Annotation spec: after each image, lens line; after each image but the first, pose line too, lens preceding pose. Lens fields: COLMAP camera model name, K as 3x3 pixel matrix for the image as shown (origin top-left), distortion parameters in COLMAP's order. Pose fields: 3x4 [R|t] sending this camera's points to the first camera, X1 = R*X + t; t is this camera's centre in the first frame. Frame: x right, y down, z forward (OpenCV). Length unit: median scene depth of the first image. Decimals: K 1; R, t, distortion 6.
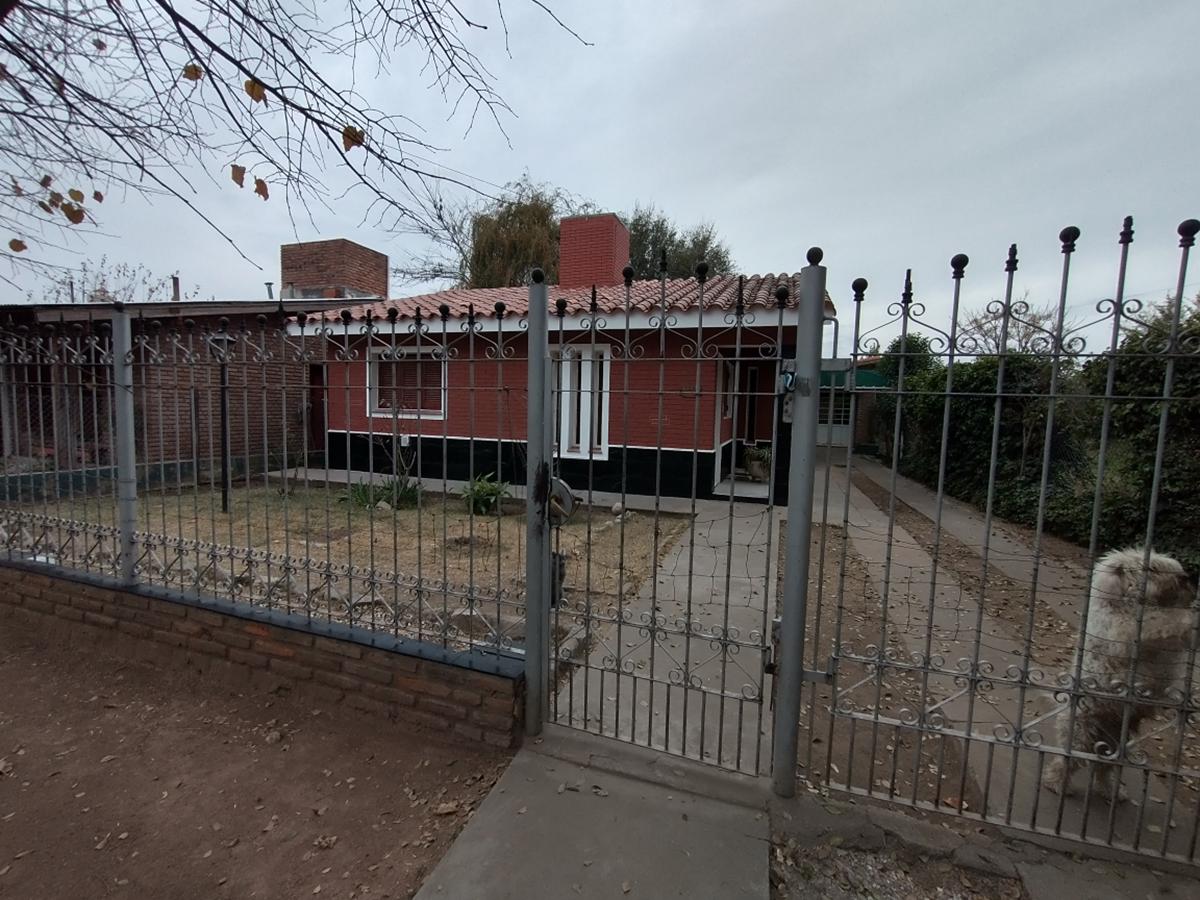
lens RADIAL K [[547.4, 0, 591.2], [0, 547.4, 445.4], [0, 0, 1]] dist [-0.003980, 0.000012]
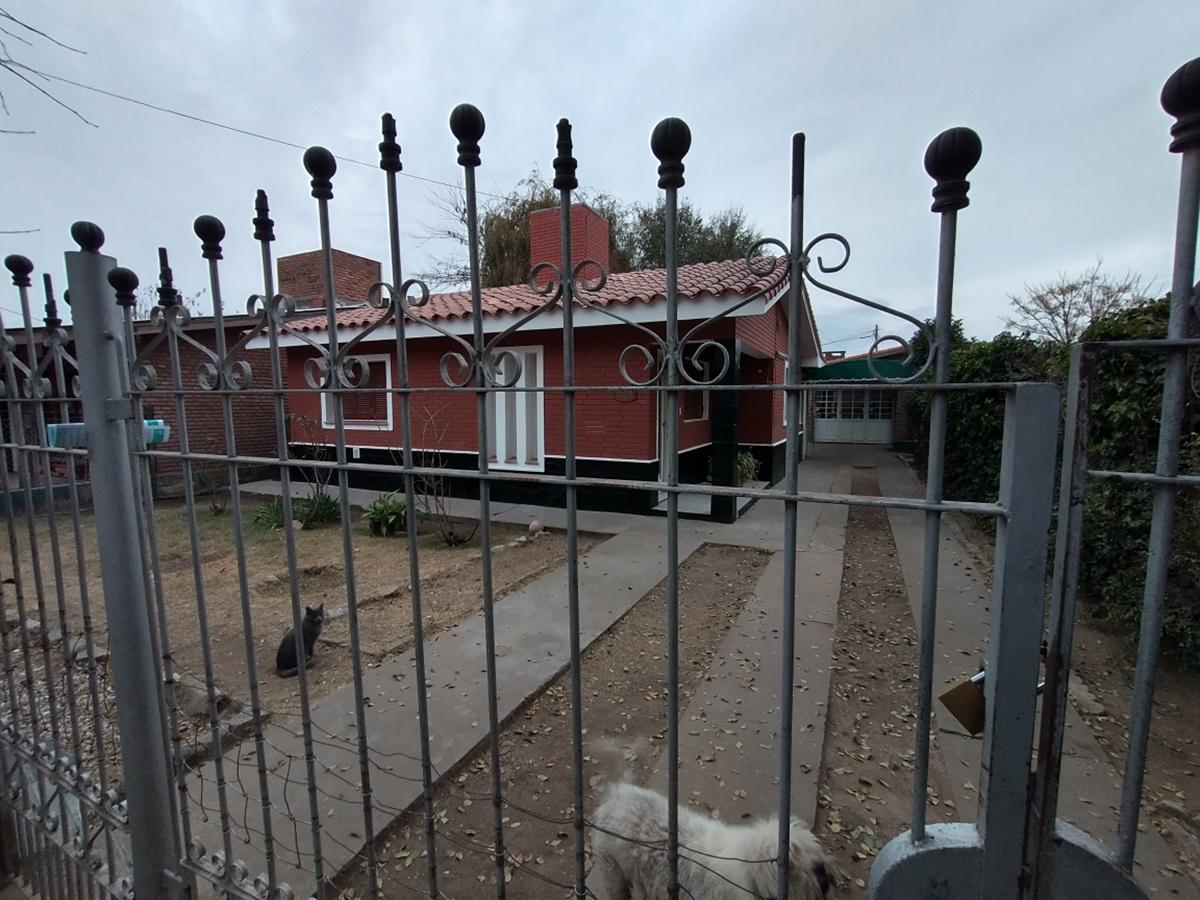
lens RADIAL K [[547.4, 0, 599.5], [0, 547.4, 441.6], [0, 0, 1]] dist [-0.003980, 0.000012]
pose [[0.992620, -0.019118, -0.119751, 0.682823], [0.019314, 0.999813, 0.000482, -0.064888], [0.119719, -0.002792, 0.992804, 0.287133]]
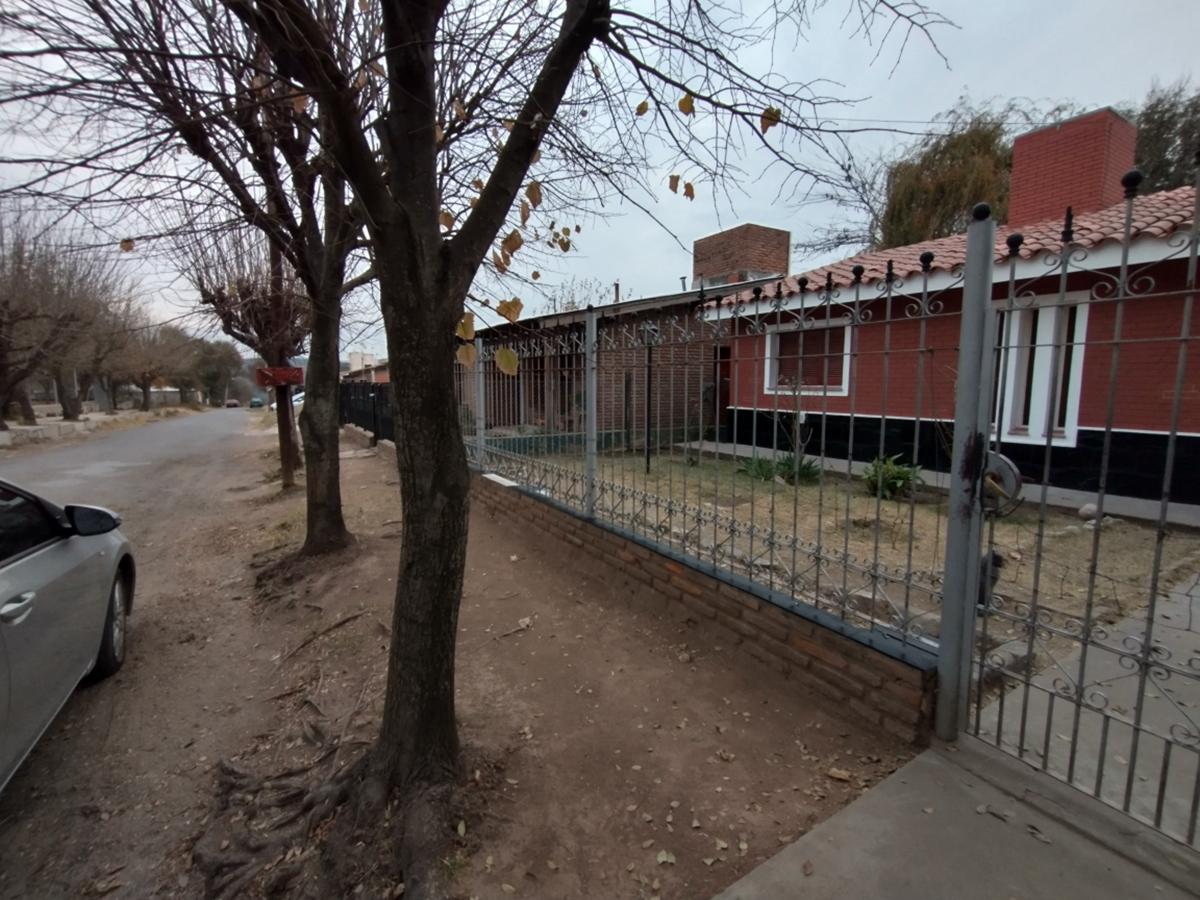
lens RADIAL K [[547.4, 0, 579.3], [0, 547.4, 446.4], [0, 0, 1]] dist [-0.003980, 0.000012]
pose [[0.759401, 0.048199, -0.648835, -0.003732], [-0.023064, 0.998620, 0.047189, 0.020452], [0.650214, -0.020871, 0.759464, -0.041535]]
